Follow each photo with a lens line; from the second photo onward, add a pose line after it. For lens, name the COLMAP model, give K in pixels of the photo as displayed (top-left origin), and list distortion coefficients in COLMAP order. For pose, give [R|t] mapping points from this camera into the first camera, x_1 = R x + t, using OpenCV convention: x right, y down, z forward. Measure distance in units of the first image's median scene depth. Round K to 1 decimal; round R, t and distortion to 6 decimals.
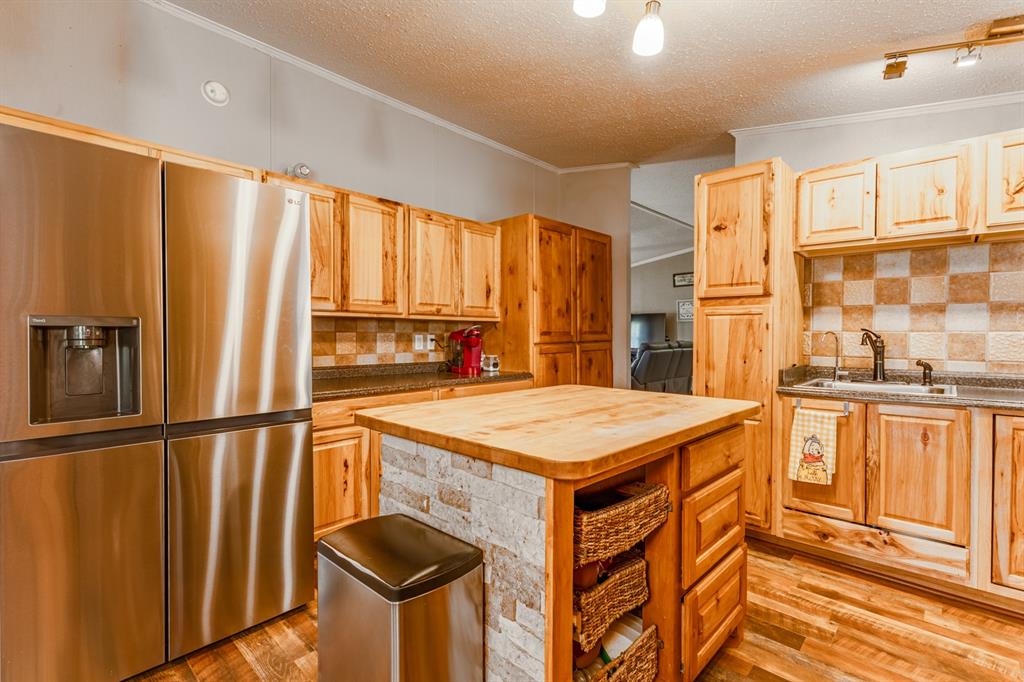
lens RADIAL K [[473.4, 0, 507.8], [0, 473.4, 337.4], [0, 0, 1]] dist [0.002366, -0.000245]
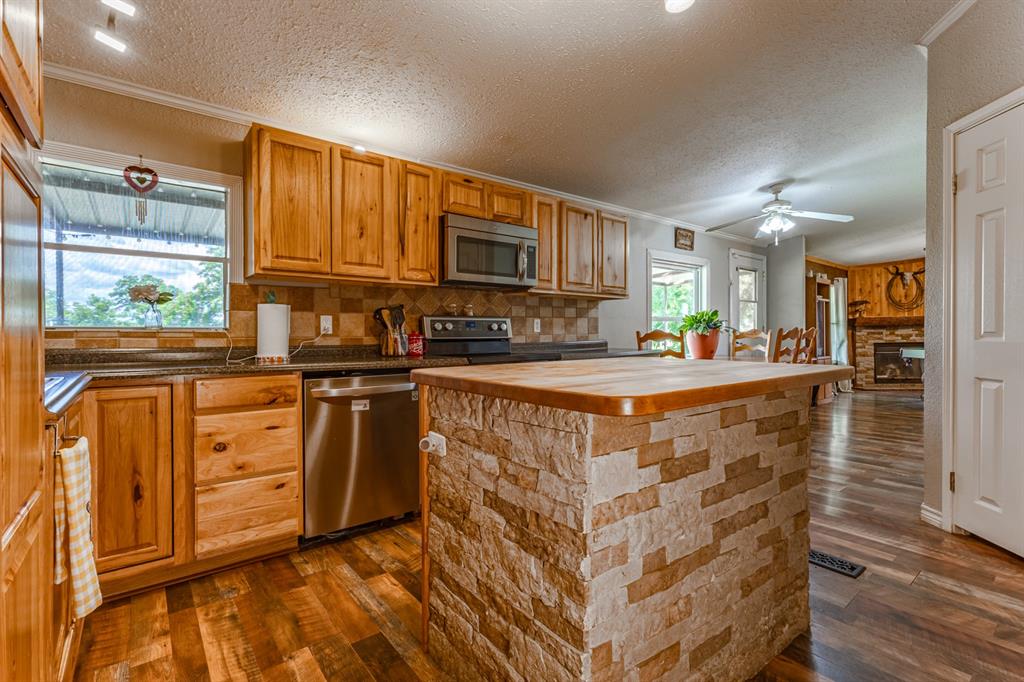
lens RADIAL K [[473.4, 0, 504.3], [0, 473.4, 337.4], [0, 0, 1]] dist [0.002366, -0.000245]
pose [[-0.989965, 0.005947, 0.141190, 0.139394], [0.007288, 0.999933, 0.008979, 0.042788], [-0.141127, 0.009918, -0.989942, 1.110929]]
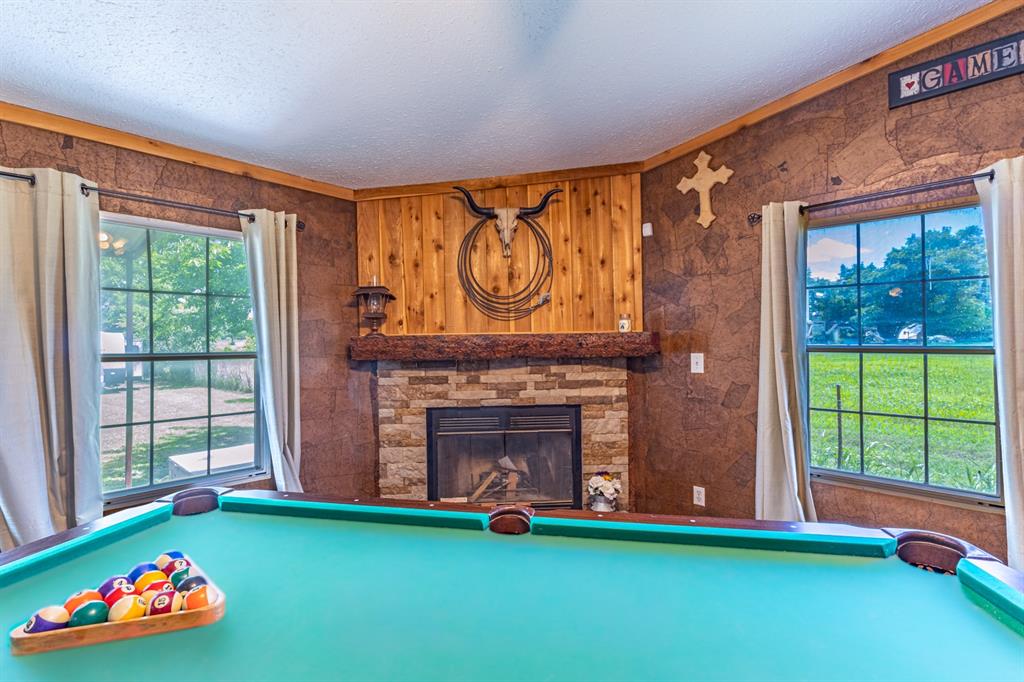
lens RADIAL K [[473.4, 0, 511.4], [0, 473.4, 338.2], [0, 0, 1]] dist [0.002366, -0.000245]
pose [[-0.999990, 0.004353, 0.000568, -1.891803], [0.004355, 0.999986, 0.003065, -0.034108], [-0.000555, 0.003068, -0.999995, -1.074137]]
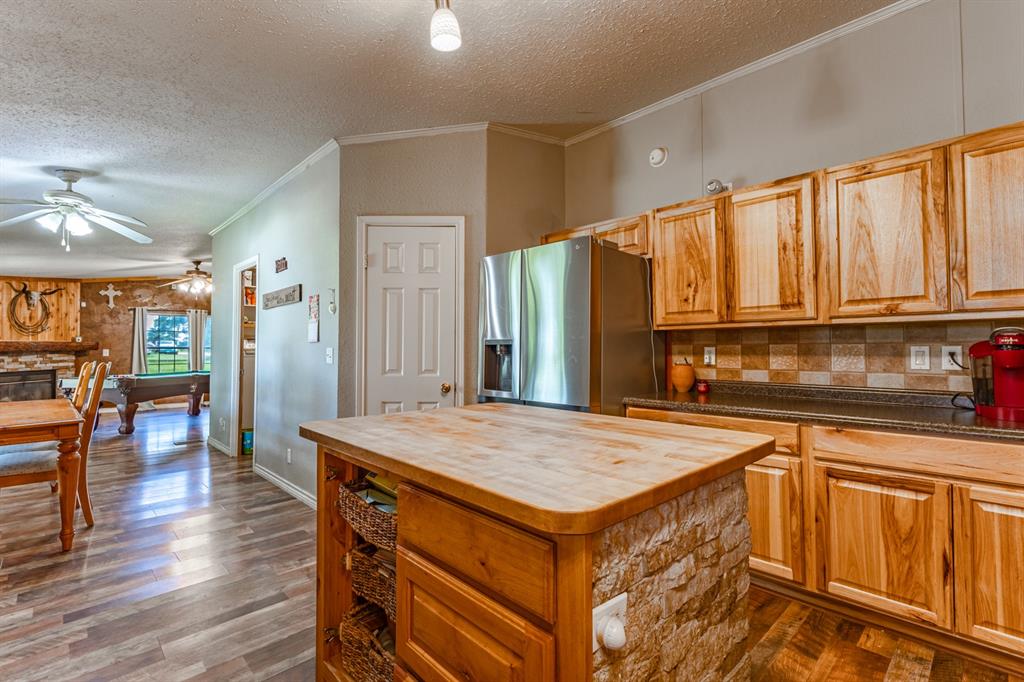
lens RADIAL K [[473.4, 0, 517.2], [0, 473.4, 343.6], [0, 0, 1]] dist [0.002366, -0.000245]
pose [[-0.034515, -0.013613, -0.999311, 0.574791], [-0.002056, 0.999906, -0.013550, 0.000831], [0.999402, 0.001587, -0.034540, 0.592919]]
